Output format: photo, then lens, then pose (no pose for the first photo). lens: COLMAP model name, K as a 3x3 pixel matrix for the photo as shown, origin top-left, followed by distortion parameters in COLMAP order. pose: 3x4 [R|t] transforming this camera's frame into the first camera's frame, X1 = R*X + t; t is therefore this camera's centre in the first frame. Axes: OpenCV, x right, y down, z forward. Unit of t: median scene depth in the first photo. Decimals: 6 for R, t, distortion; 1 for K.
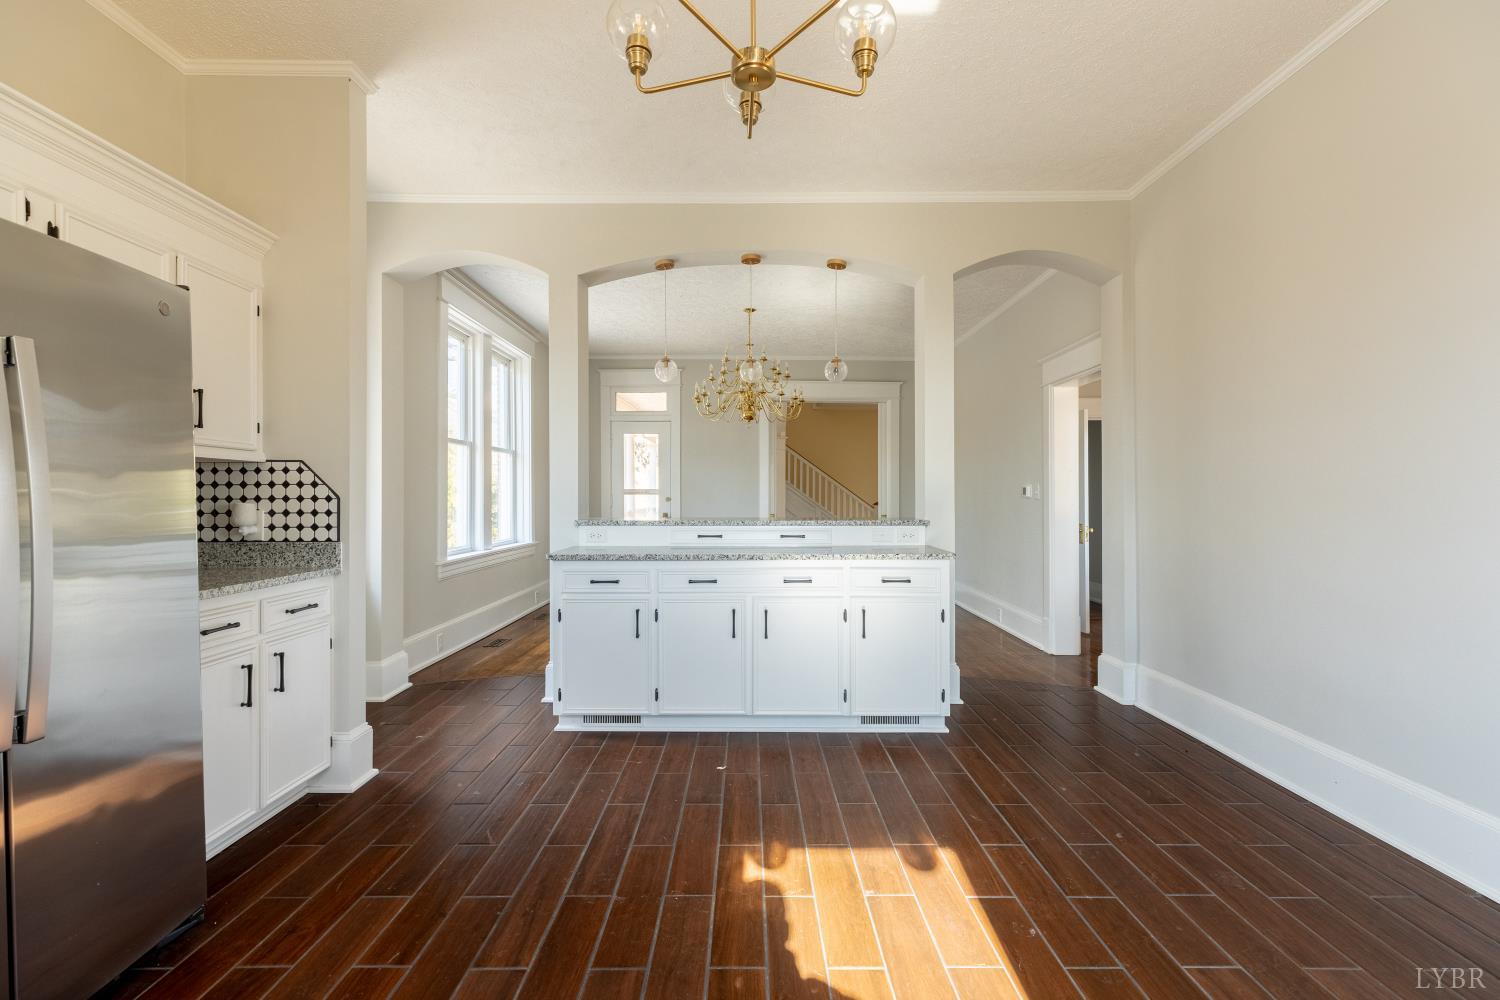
lens RADIAL K [[668.9, 0, 746.8], [0, 668.9, 494.7], [0, 0, 1]] dist [-0.000369, -0.000372]
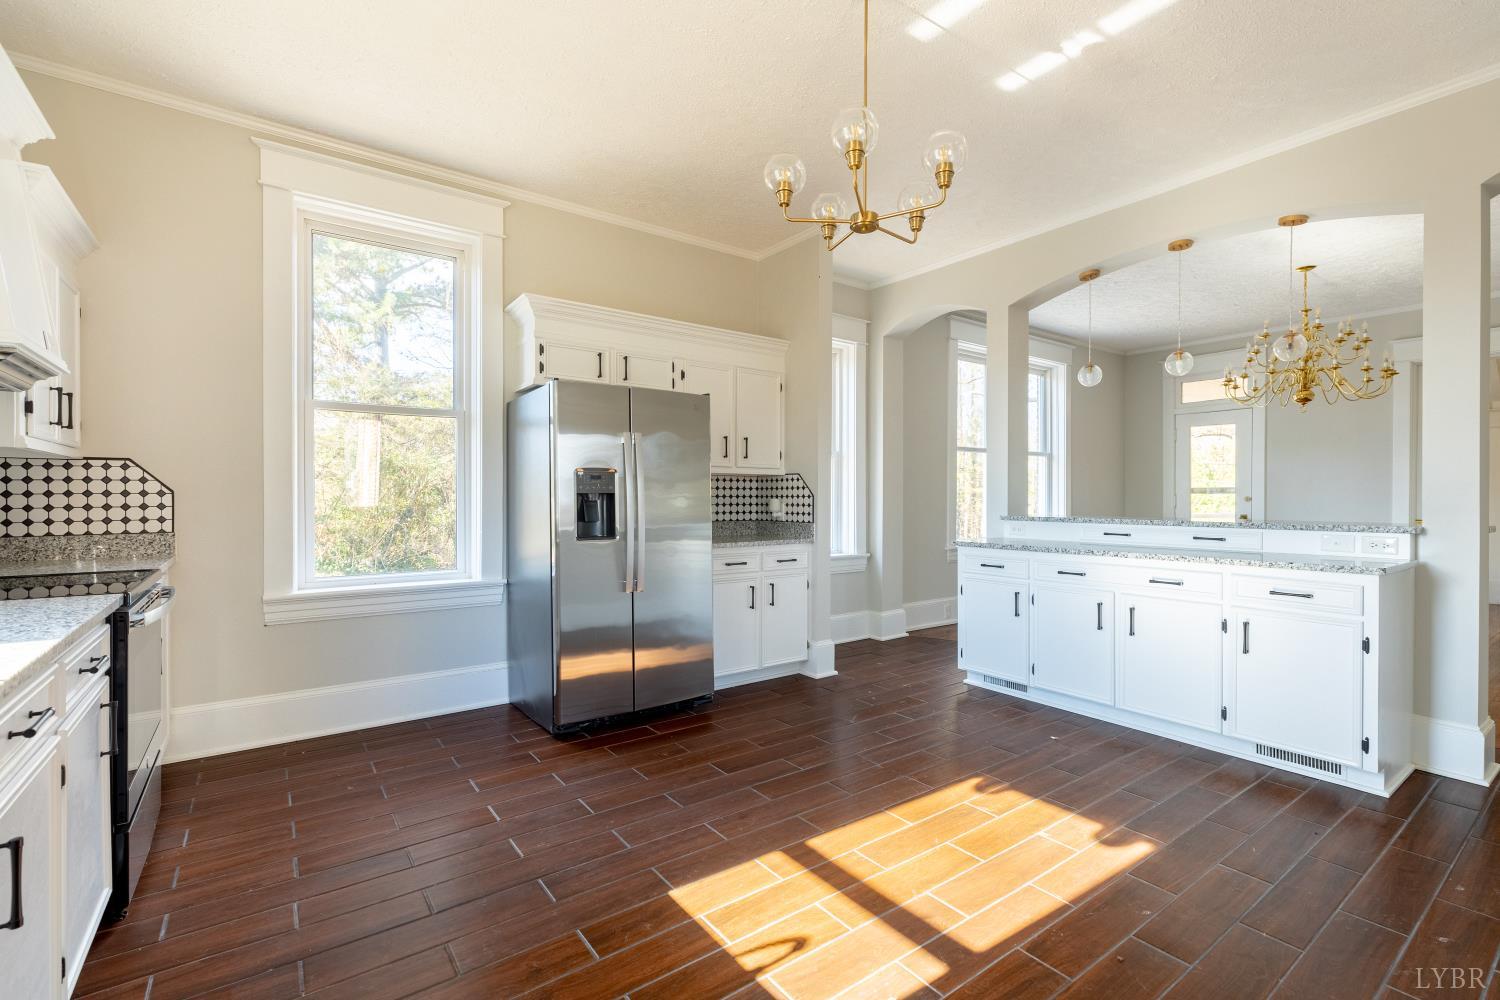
lens RADIAL K [[668.9, 0, 756.0], [0, 668.9, 491.4], [0, 0, 1]] dist [-0.000369, -0.000372]
pose [[0.588251, -0.004398, -0.808666, 0.583075], [0.001871, 0.999990, -0.004078, -0.000161], [0.808676, 0.000886, 0.588254, -0.060951]]
